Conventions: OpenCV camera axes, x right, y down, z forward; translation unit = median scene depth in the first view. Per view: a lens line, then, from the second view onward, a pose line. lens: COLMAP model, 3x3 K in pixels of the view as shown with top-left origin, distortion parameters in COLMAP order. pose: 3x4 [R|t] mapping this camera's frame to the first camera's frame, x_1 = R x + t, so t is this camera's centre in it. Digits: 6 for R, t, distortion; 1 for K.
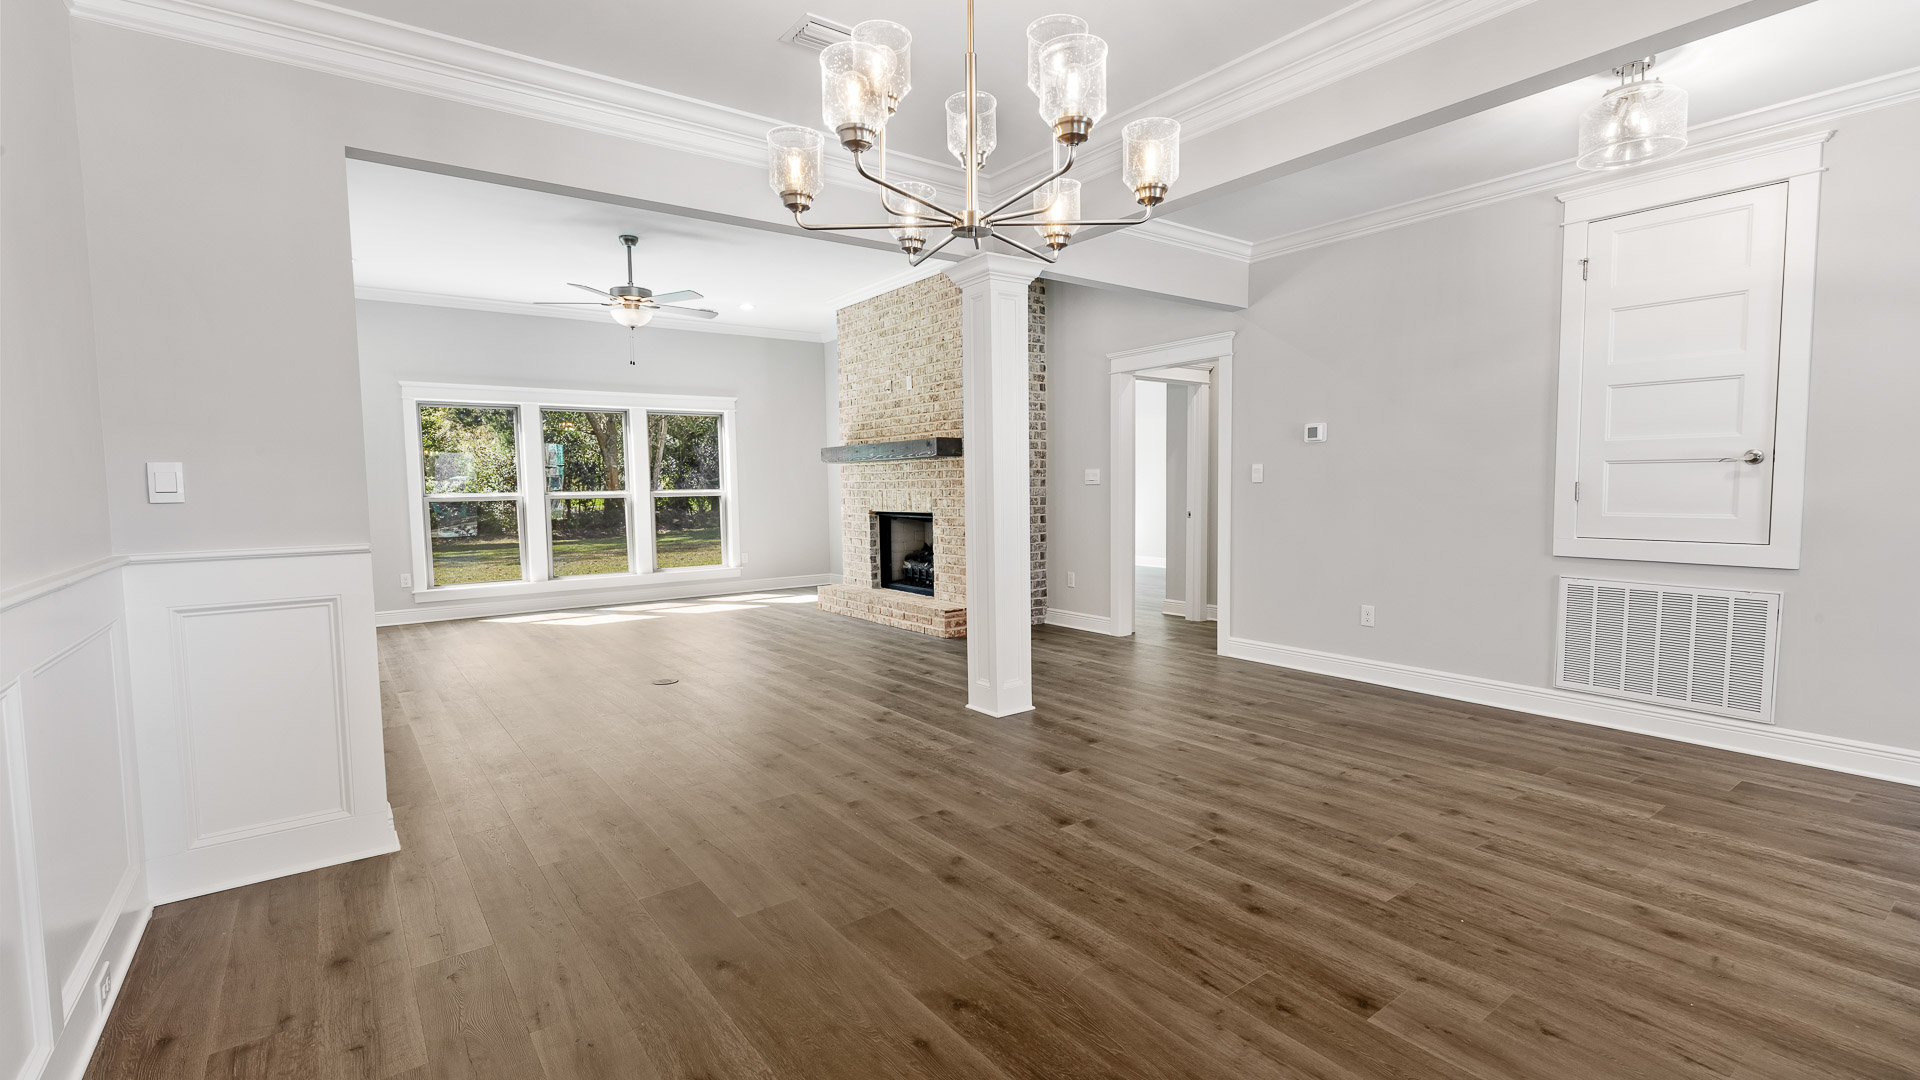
lens RADIAL K [[859.7, 0, 971.9], [0, 859.7, 539.9], [0, 0, 1]] dist [0.012606, -0.000018]
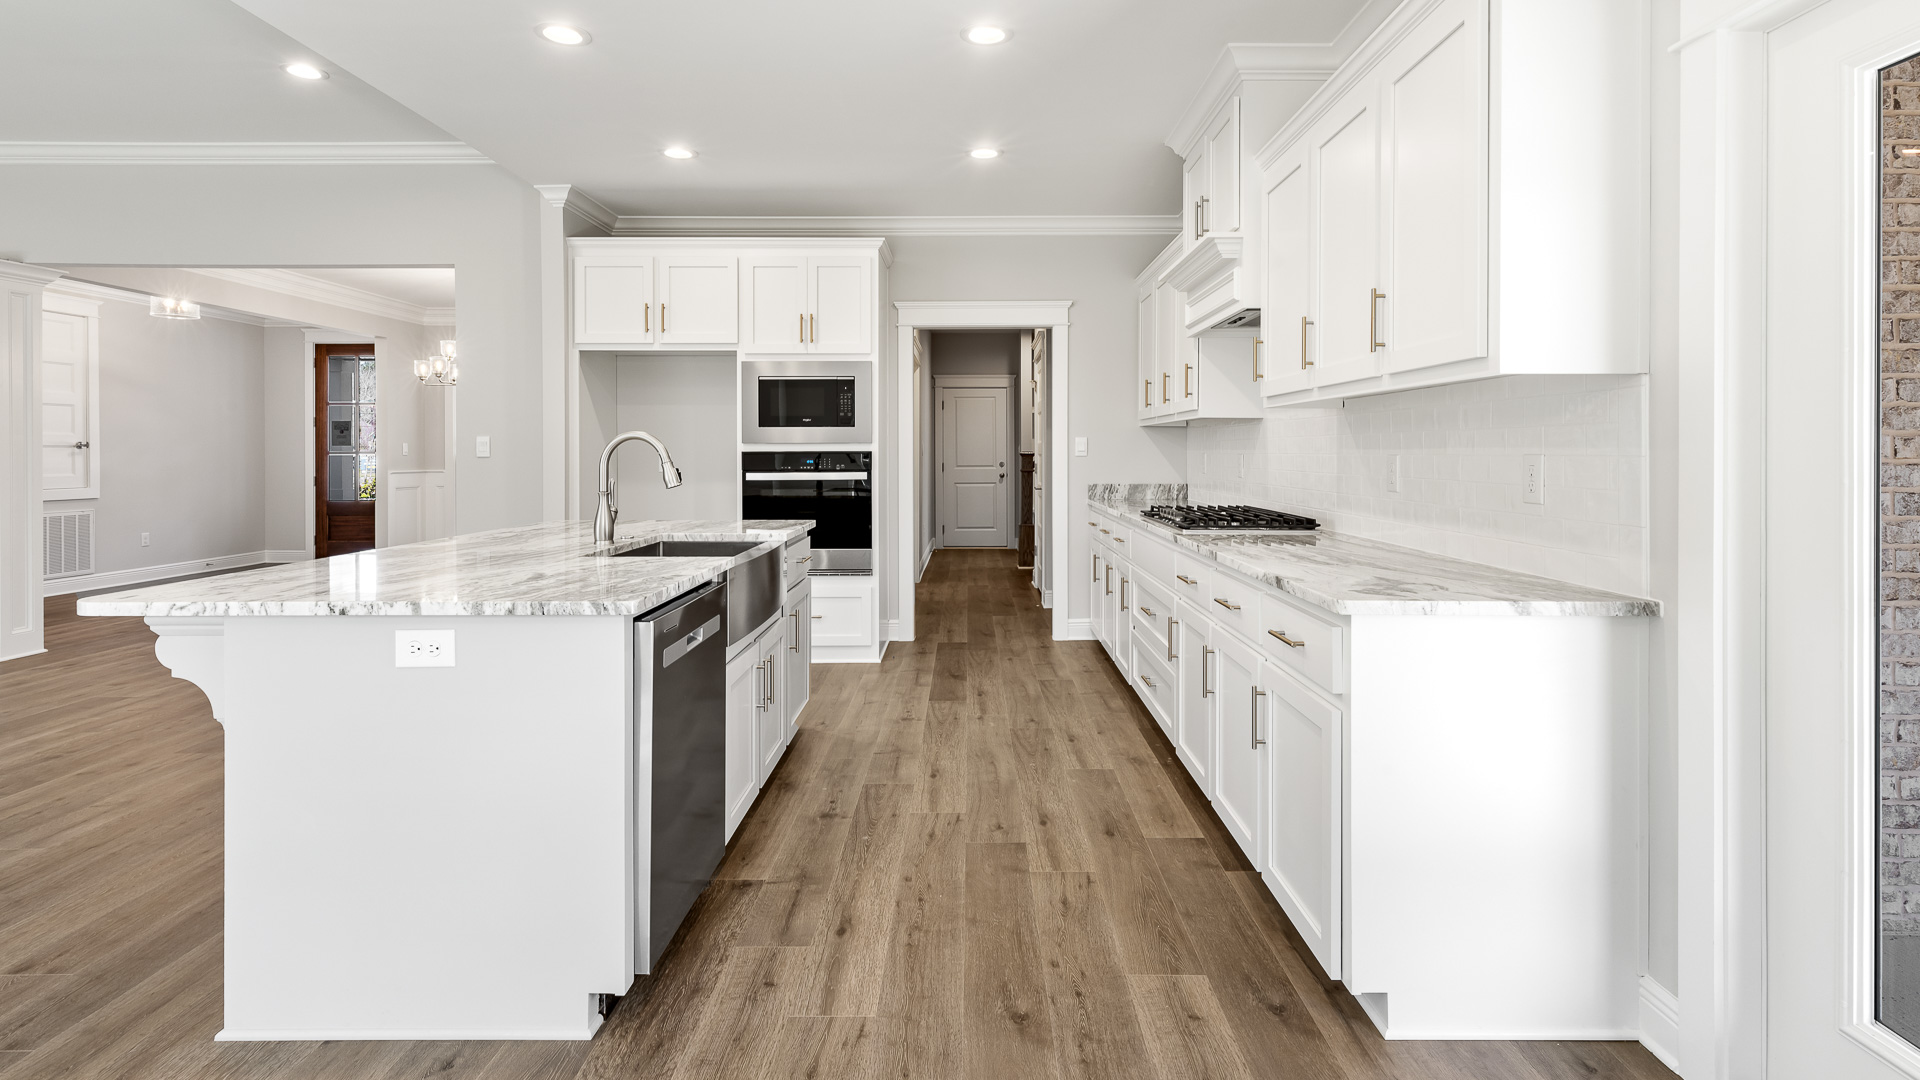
lens RADIAL K [[908.3, 0, 971.1], [0, 908.3, 456.8], [0, 0, 1]] dist [0.009280, -0.000425]
pose [[-0.798179, 0.012366, 0.602293, -1.117247], [0.054373, 0.997187, 0.051584, -0.035015], [-0.599961, 0.073922, -0.796607, 0.785972]]
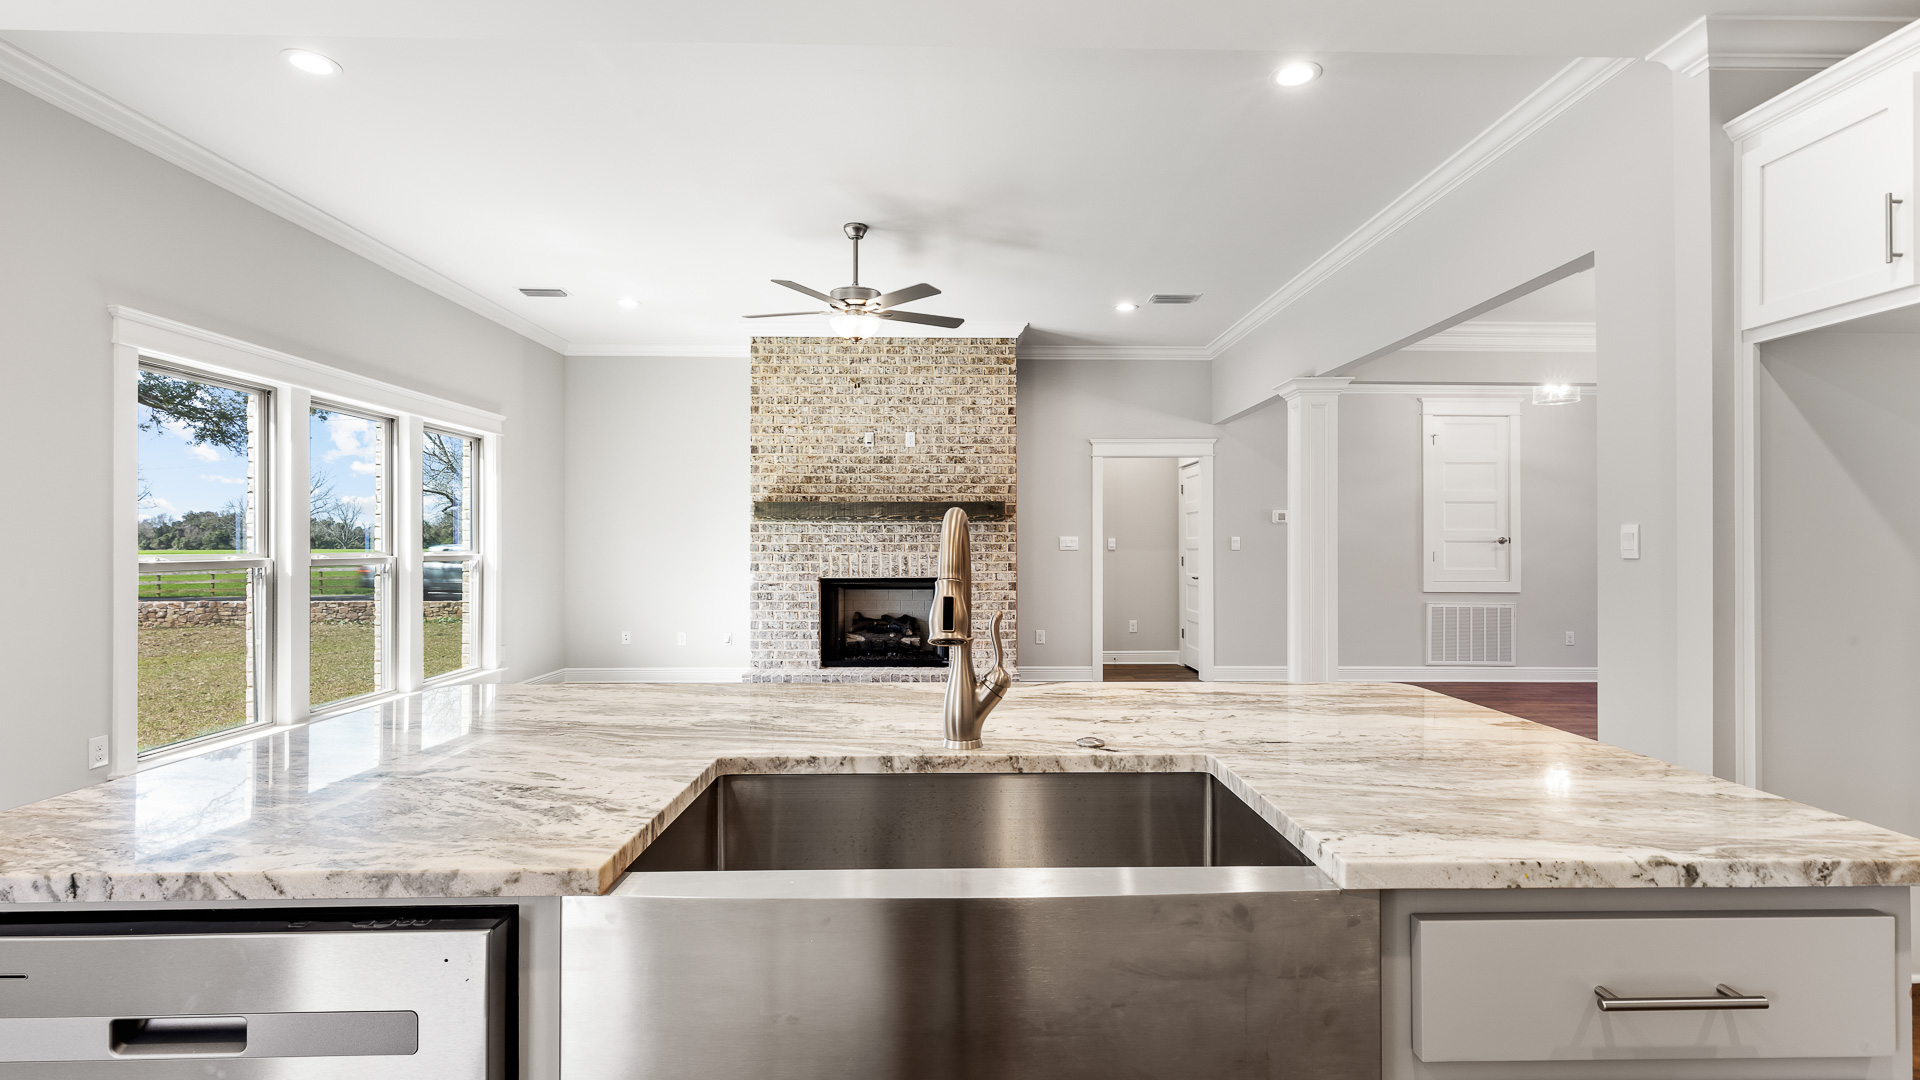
lens RADIAL K [[887.3, 0, 971.3], [0, 887.3, 537.7], [0, 0, 1]] dist [0.014019, 0.000041]
pose [[0.584301, 0.022732, 0.811219, -0.878594], [0.044971, 0.997165, -0.060333, -0.015688], [-0.810290, 0.071734, 0.581622, 0.420972]]
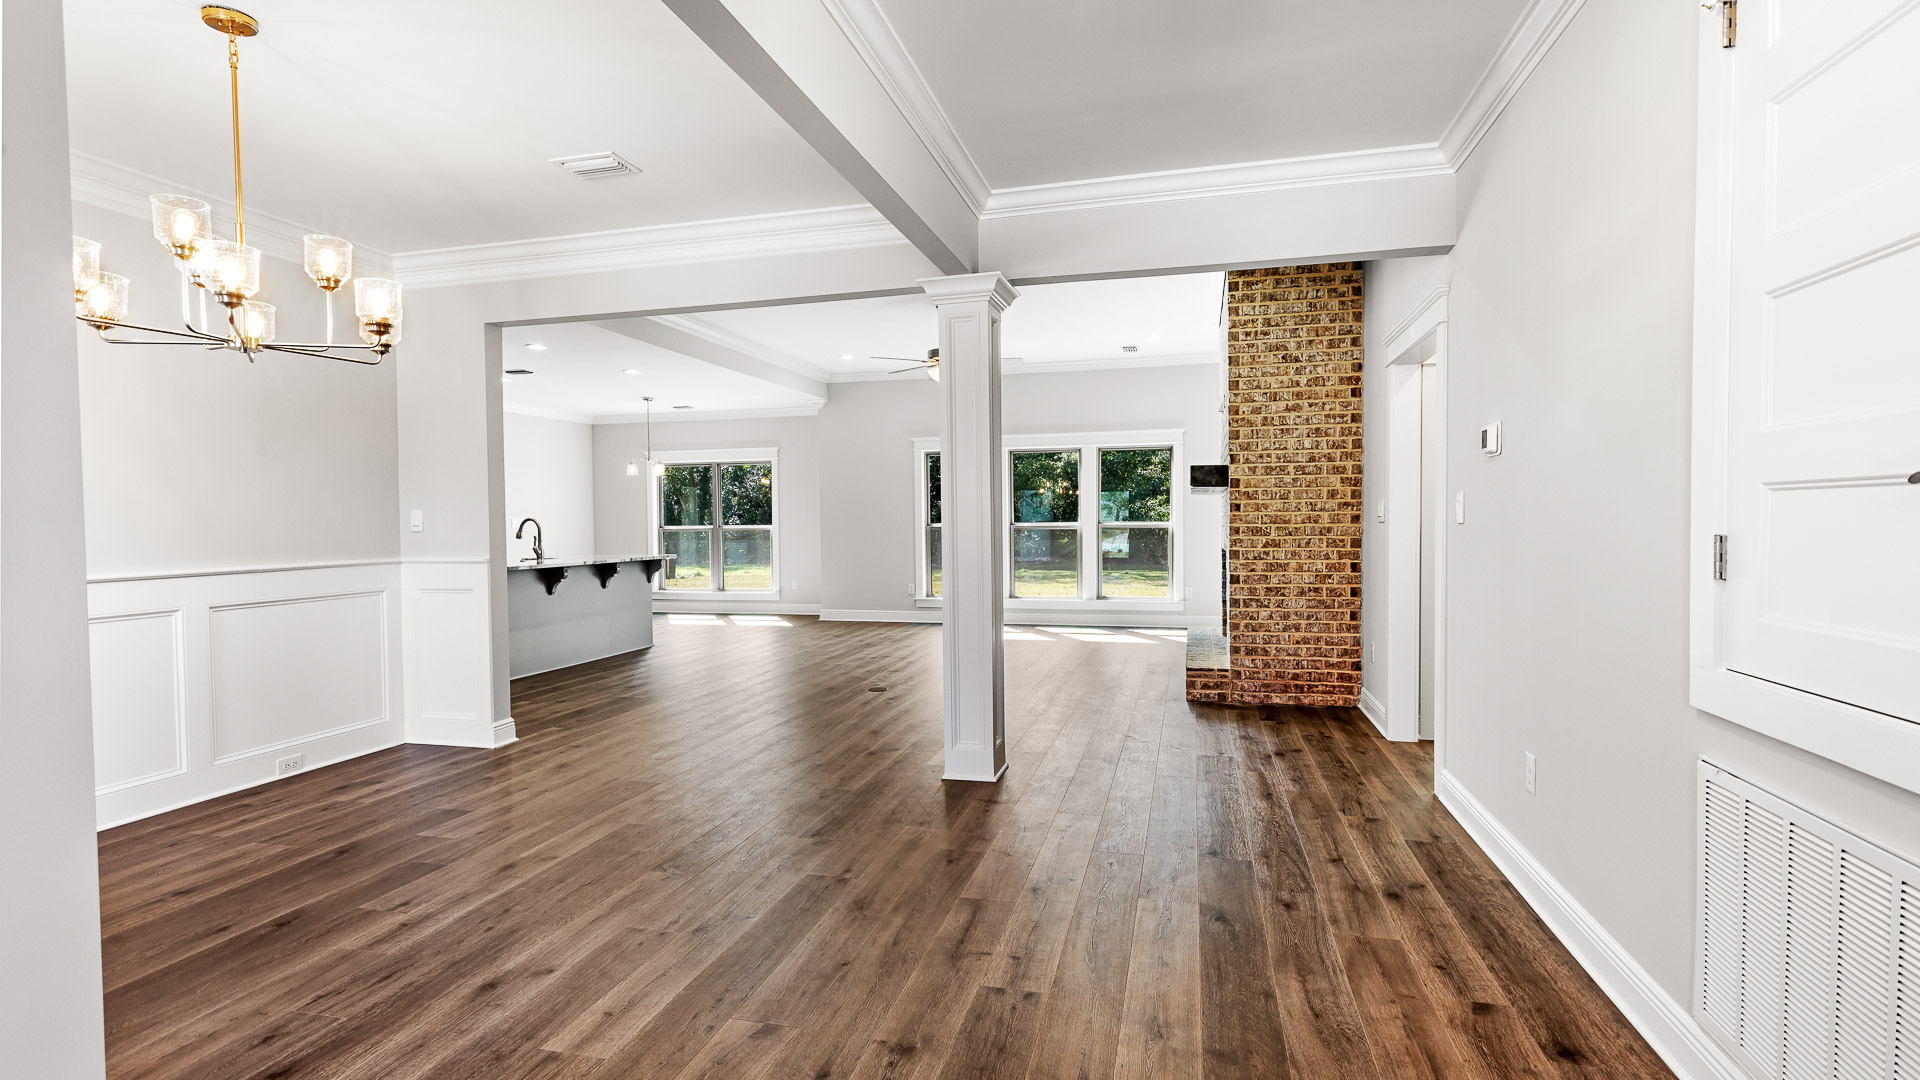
lens RADIAL K [[866.3, 0, 975.5], [0, 866.3, 537.8], [0, 0, 1]] dist [0.009593, -0.000177]
pose [[0.626644, 0.024455, -0.778922, 0.527630], [-0.051023, 0.998650, -0.009695, -0.028846], [0.777633, 0.045818, 0.627046, 0.303225]]
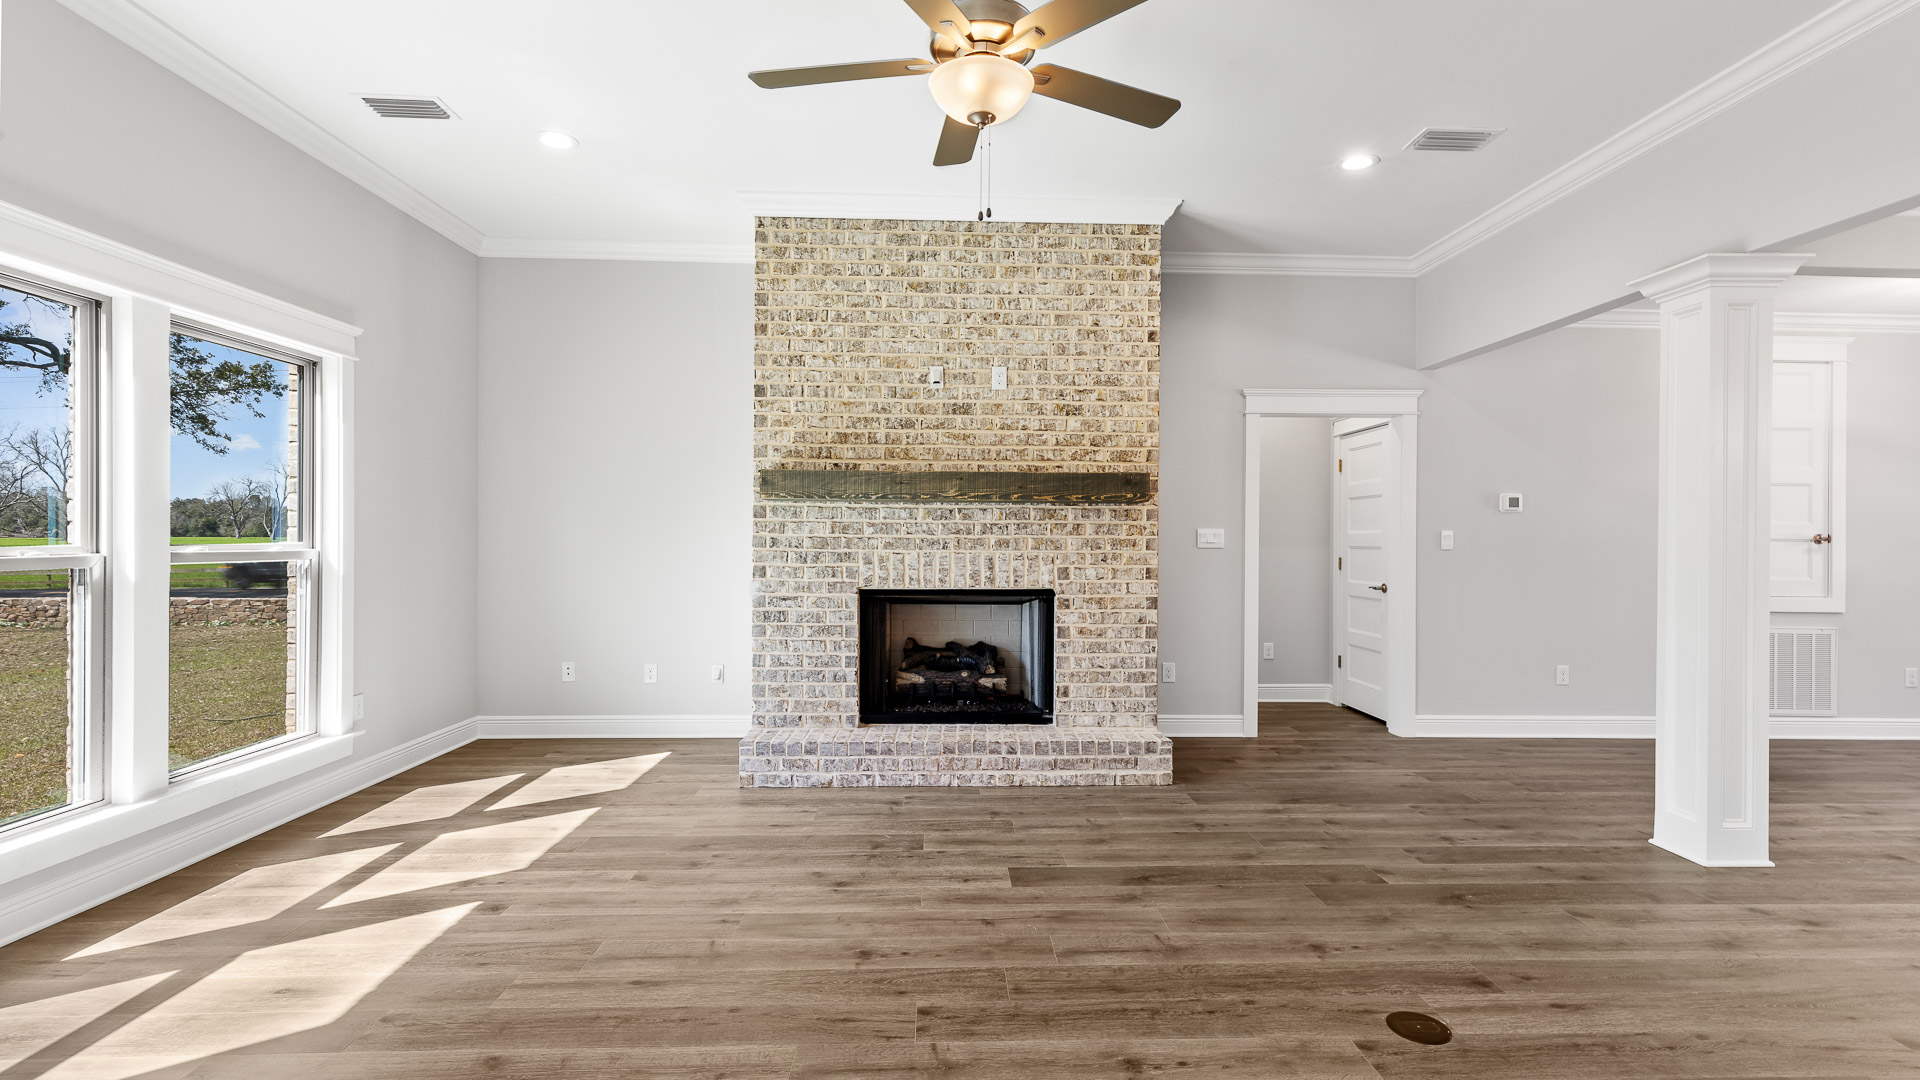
lens RADIAL K [[866.3, 0, 975.5], [0, 866.3, 537.8], [0, 0, 1]] dist [0.009593, -0.000177]
pose [[0.569339, 0.020571, 0.821846, -0.633107], [0.038423, 0.997929, -0.051596, -0.040606], [-0.821205, 0.060953, 0.567369, 0.721080]]
